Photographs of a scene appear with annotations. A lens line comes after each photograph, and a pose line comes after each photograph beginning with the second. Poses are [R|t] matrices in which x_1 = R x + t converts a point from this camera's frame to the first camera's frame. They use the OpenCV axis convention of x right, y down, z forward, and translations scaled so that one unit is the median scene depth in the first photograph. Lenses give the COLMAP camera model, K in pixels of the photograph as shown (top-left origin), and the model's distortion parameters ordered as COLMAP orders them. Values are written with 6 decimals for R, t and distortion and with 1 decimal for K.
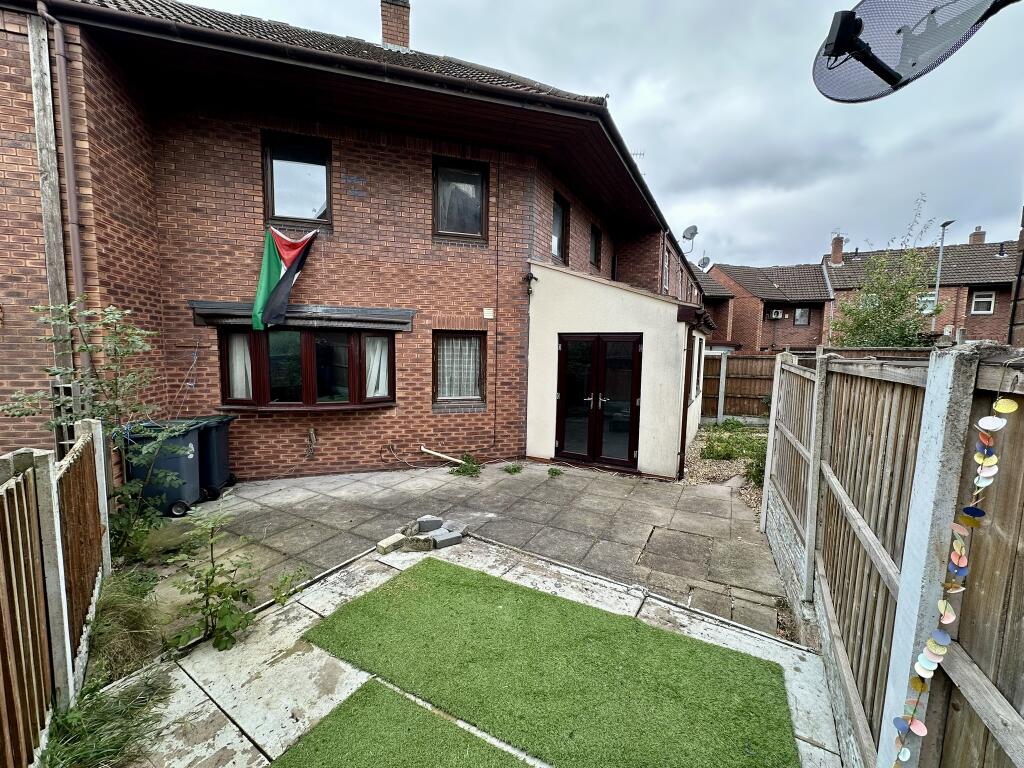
lens RADIAL K [[408.2, 0, 509.7], [0, 408.2, 388.0], [0, 0, 1]] dist [-0.001199, 0.000130]
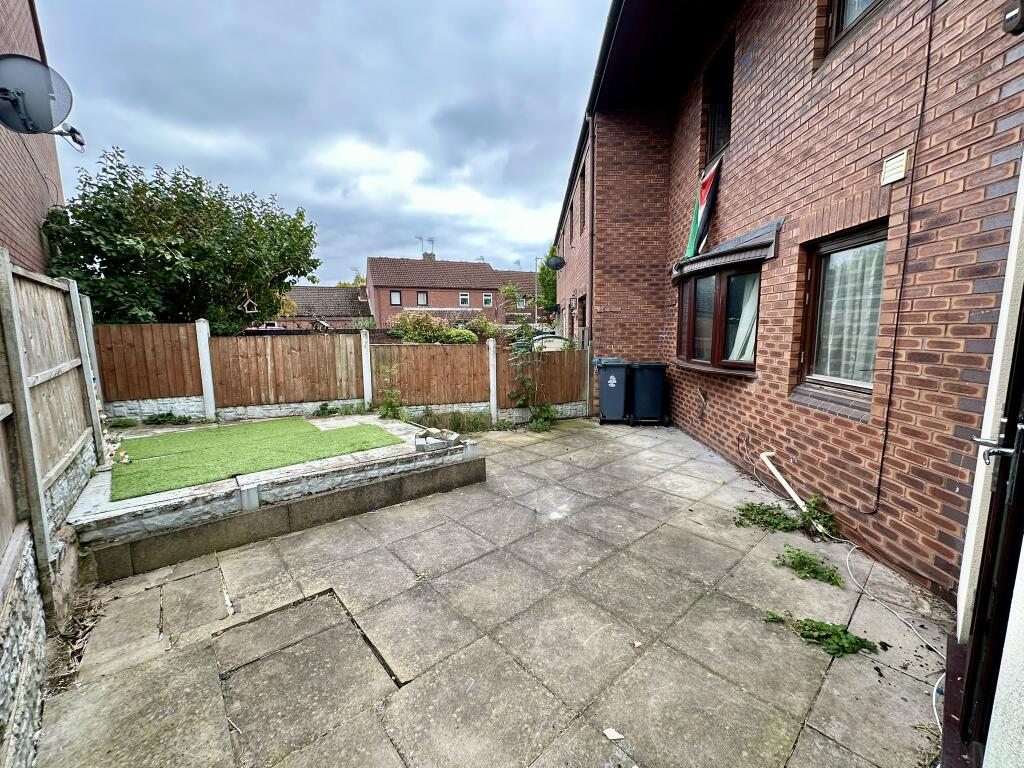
lens RADIAL K [[408.2, 0, 512.6], [0, 408.2, 384.2], [0, 0, 1]] dist [-0.001199, 0.000130]
pose [[-0.330905, 0.114477, -0.936695, 0.593091], [-0.087676, 0.984591, 0.151303, -0.013889], [0.939582, 0.132193, -0.315770, 1.077917]]
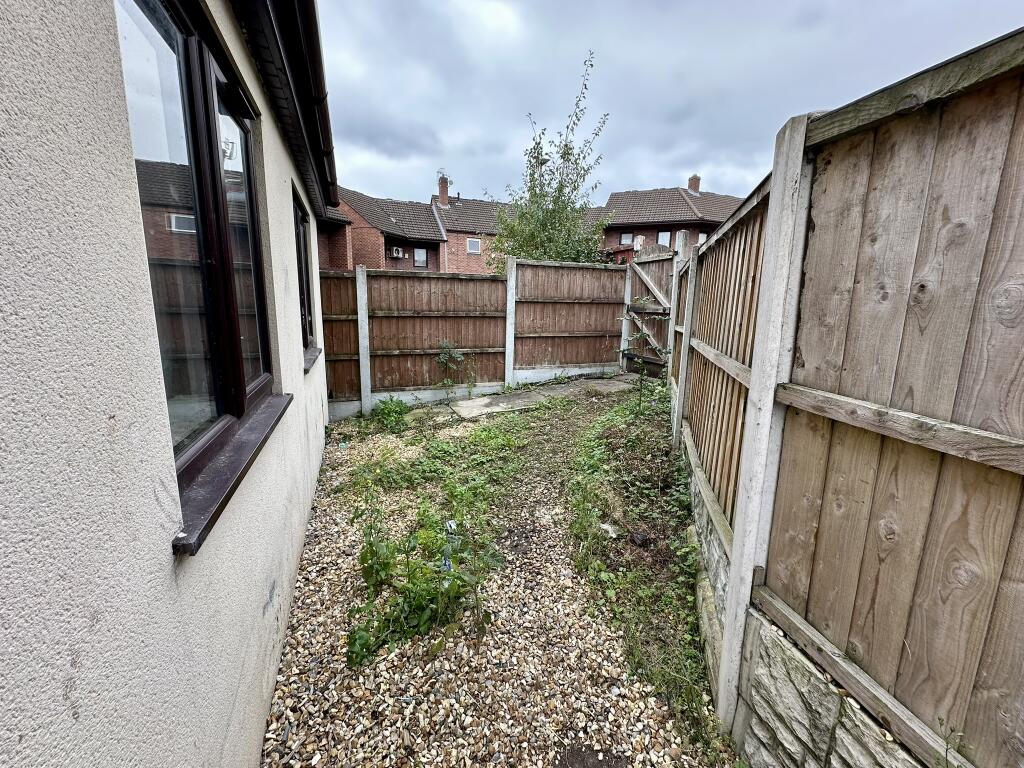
lens RADIAL K [[408.2, 0, 512.6], [0, 408.2, 381.7], [0, 0, 1]] dist [-0.001199, 0.000130]
pose [[0.645717, -0.142779, 0.750110, 0.083855], [0.065363, 0.989092, 0.132002, -0.000782], [-0.760775, -0.036206, 0.648006, 0.174992]]
